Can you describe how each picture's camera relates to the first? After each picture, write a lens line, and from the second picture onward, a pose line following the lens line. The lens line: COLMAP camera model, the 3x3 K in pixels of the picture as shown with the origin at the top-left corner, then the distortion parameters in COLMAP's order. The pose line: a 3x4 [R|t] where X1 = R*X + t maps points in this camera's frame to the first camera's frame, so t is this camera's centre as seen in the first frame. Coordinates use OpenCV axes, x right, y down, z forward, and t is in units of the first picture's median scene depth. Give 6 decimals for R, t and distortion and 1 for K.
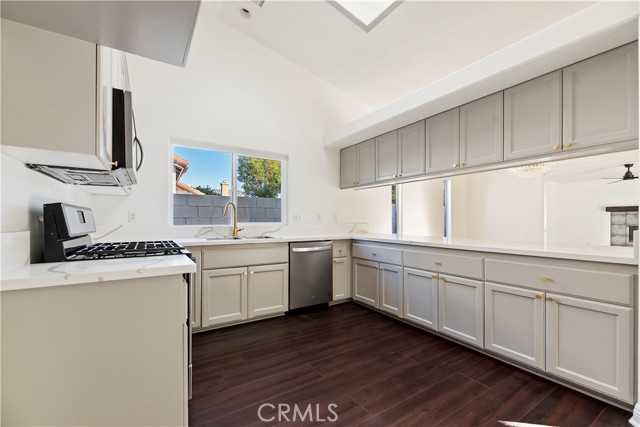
lens RADIAL K [[266.7, 0, 318.4], [0, 266.7, 220.6], [0, 0, 1]] dist [-0.001275, -0.000382]
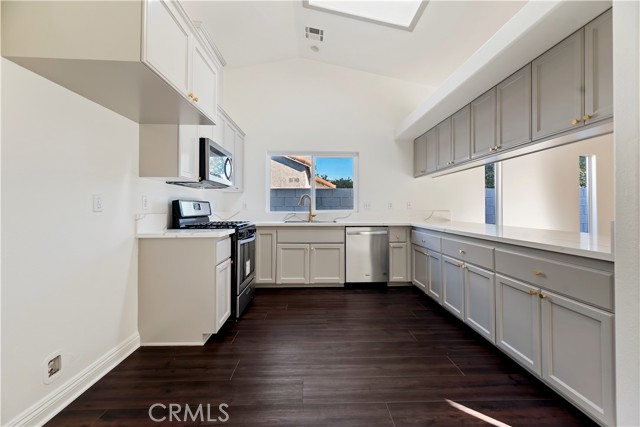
lens RADIAL K [[255.7, 0, 321.2], [0, 255.7, 206.3], [0, 0, 1]] dist [0.000367, 0.000099]
pose [[0.871555, -0.004284, -0.490279, 0.383421], [0.000513, 0.999969, -0.007825, -0.000391], [0.490297, 0.006568, 0.871530, -0.066385]]
